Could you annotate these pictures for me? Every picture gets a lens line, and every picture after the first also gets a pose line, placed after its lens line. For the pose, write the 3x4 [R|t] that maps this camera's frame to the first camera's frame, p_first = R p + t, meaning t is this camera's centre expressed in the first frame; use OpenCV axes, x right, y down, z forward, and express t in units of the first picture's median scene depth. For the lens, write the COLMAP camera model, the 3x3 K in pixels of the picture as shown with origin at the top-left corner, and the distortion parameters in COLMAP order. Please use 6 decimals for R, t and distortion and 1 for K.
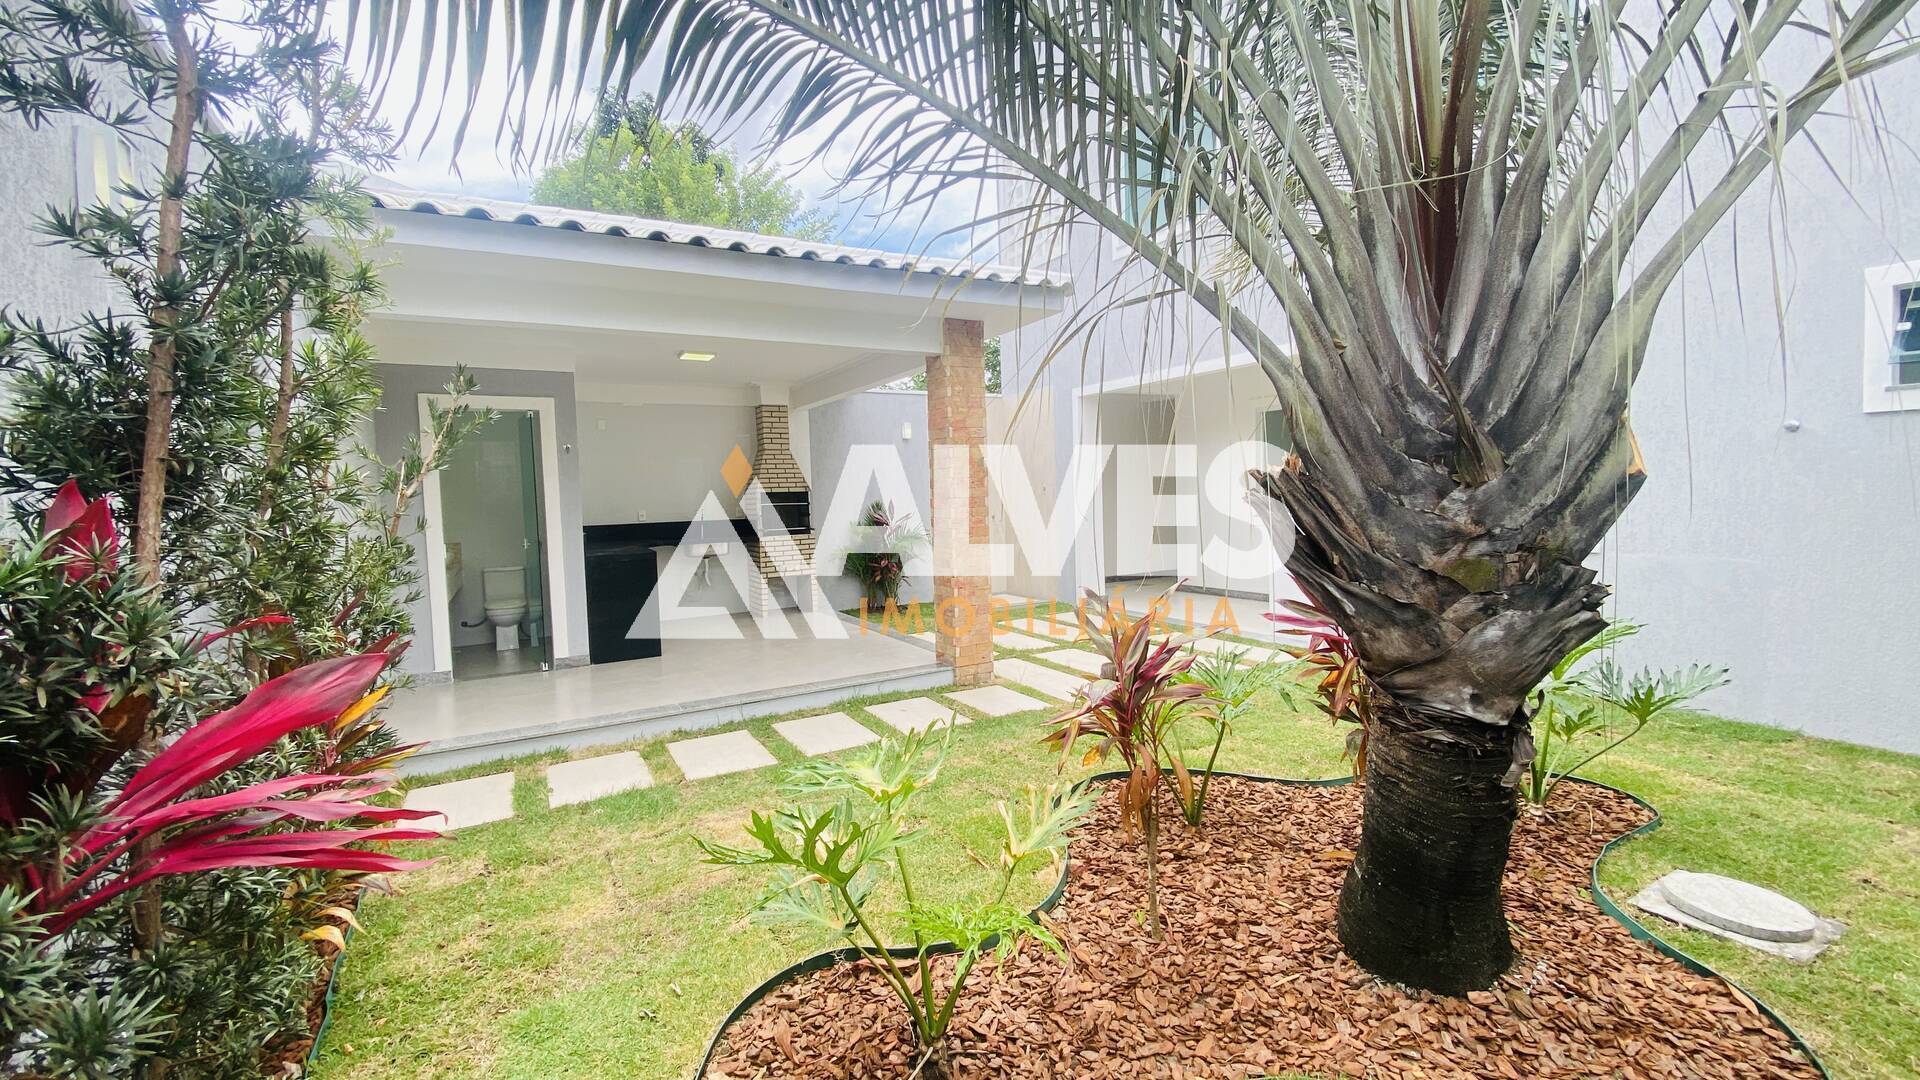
lens RADIAL K [[774.2, 0, 978.1], [0, 774.2, 540.4], [0, 0, 1]] dist [0.013465, -0.016858]
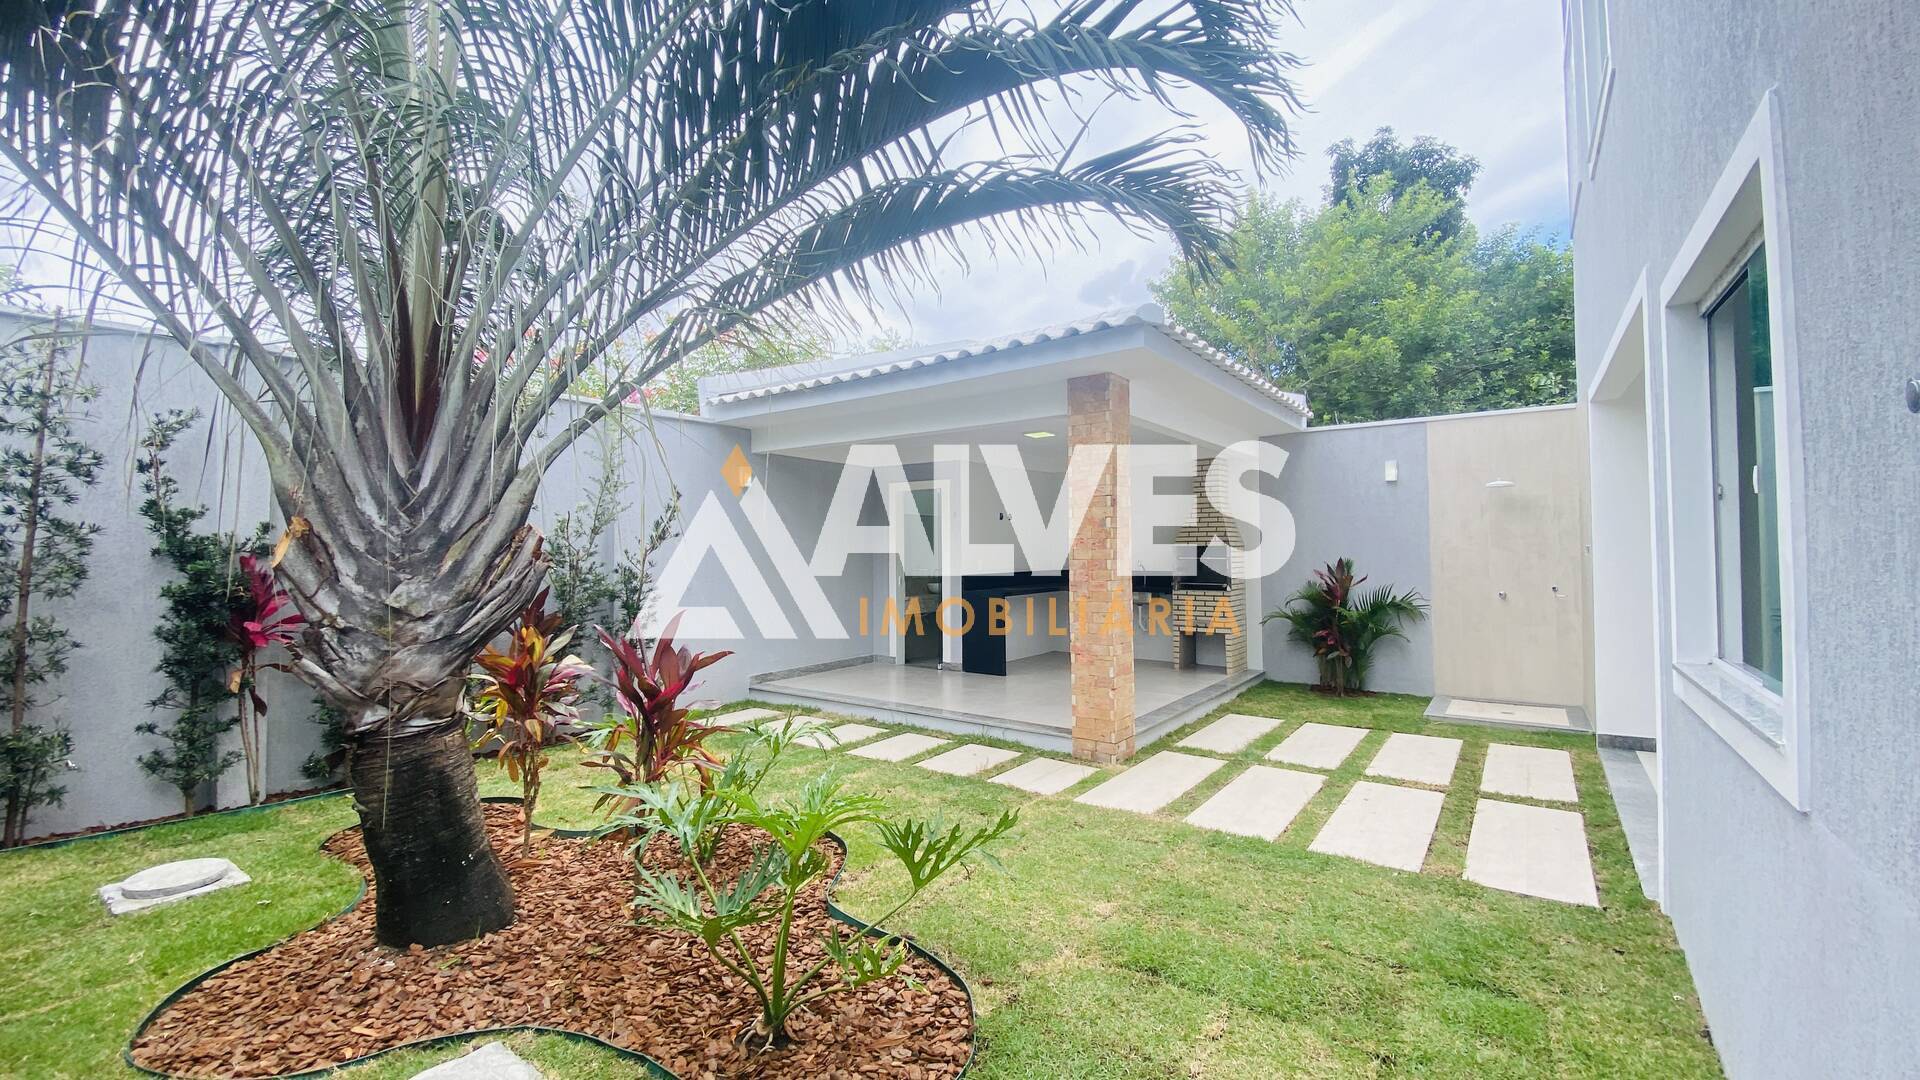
lens RADIAL K [[774.2, 0, 954.8], [0, 774.2, 524.6], [0, 0, 1]] dist [0.013465, -0.016858]
pose [[0.389722, -0.003085, -0.920927, 0.808764], [-0.065172, 0.997395, -0.030921, -0.058357], [0.918624, 0.072069, 0.388506, 0.486414]]
